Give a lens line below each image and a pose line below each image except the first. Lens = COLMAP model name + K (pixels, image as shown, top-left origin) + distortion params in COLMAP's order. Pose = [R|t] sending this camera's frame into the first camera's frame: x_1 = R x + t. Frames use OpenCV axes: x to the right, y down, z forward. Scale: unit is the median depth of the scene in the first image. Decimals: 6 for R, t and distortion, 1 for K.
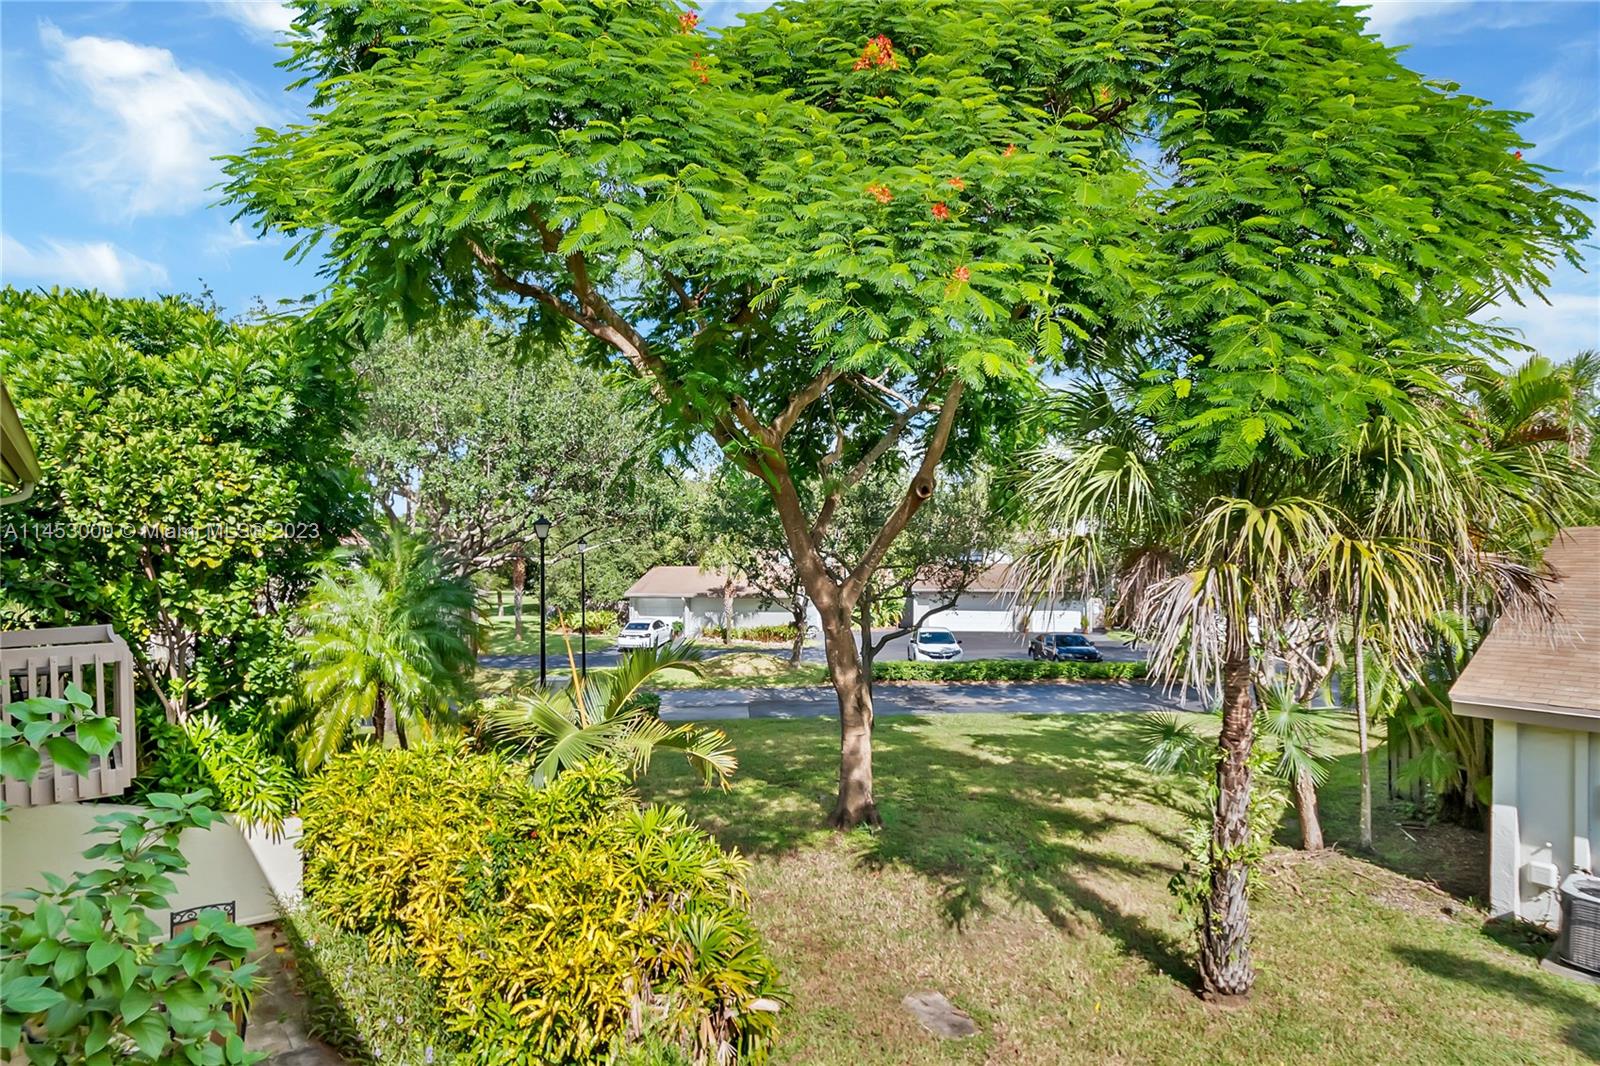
lens RADIAL K [[862.1, 0, 801.8], [0, 862.1, 562.8], [0, 0, 1]] dist [0.035148, -0.028759]
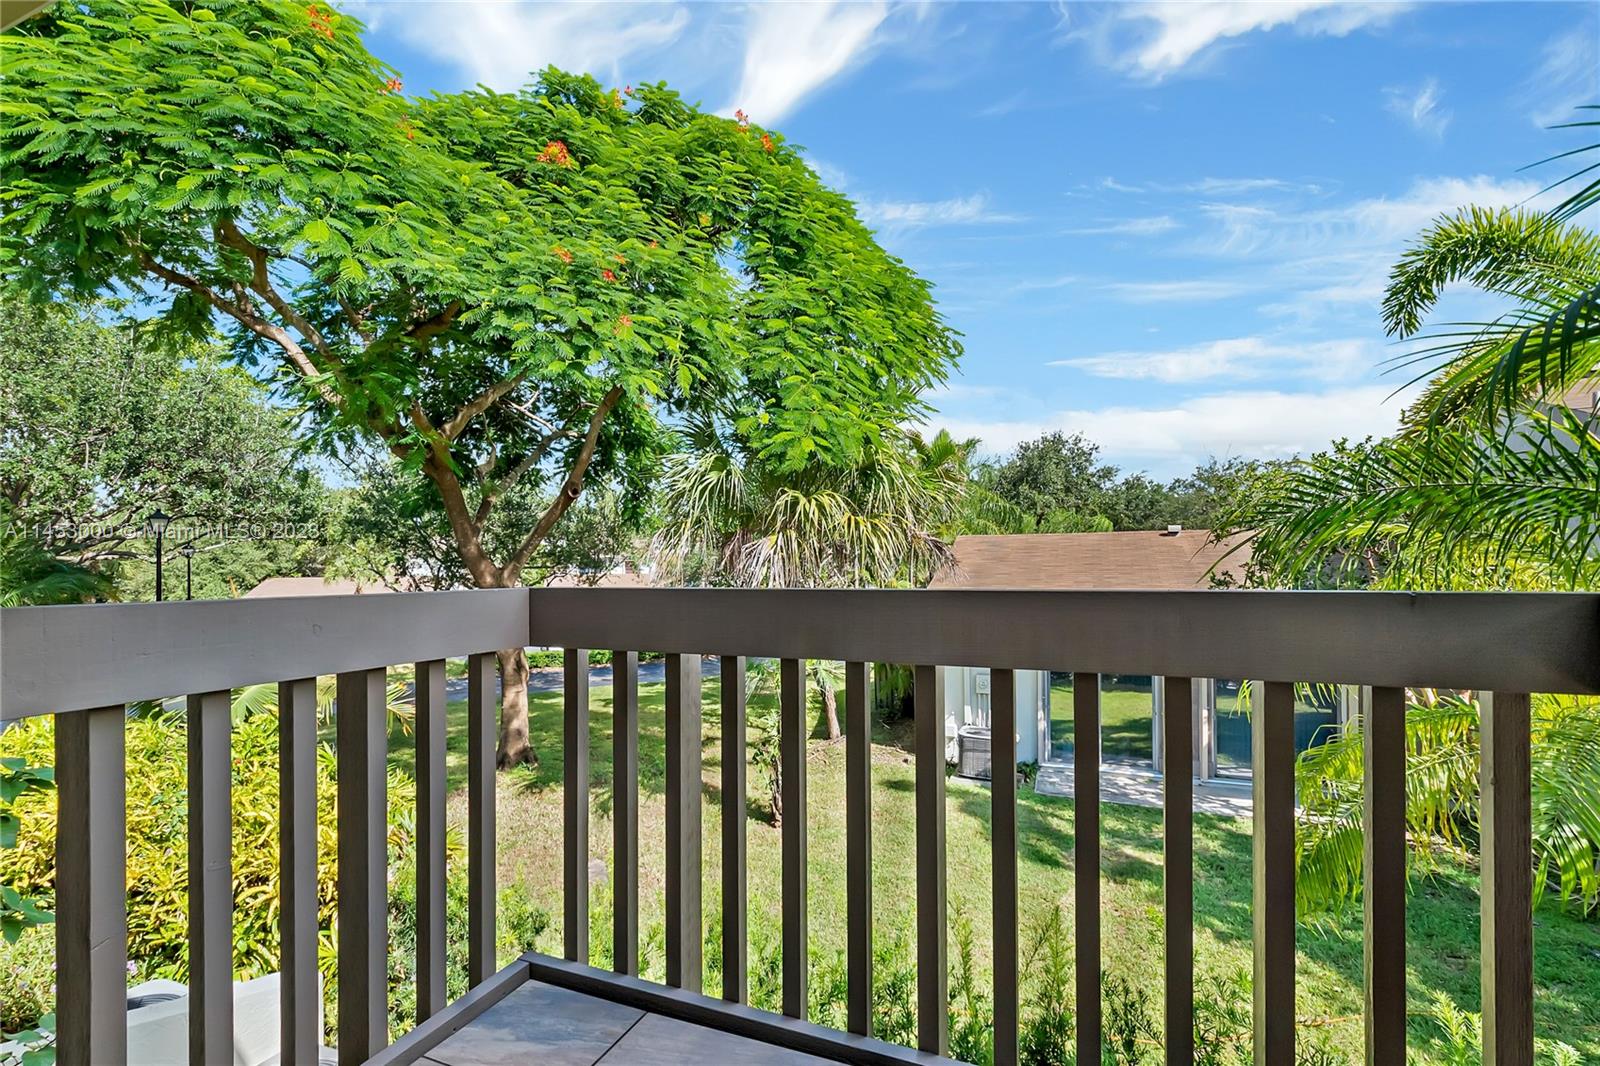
lens RADIAL K [[717.6, 0, 801.0], [0, 717.6, 566.9], [0, 0, 1]] dist [0.002450, -0.000253]
pose [[0.884815, -0.000498, 0.465942, -0.097314], [0.009662, 0.999804, -0.017278, 0.084551], [-0.465842, 0.019789, 0.884647, -0.160629]]
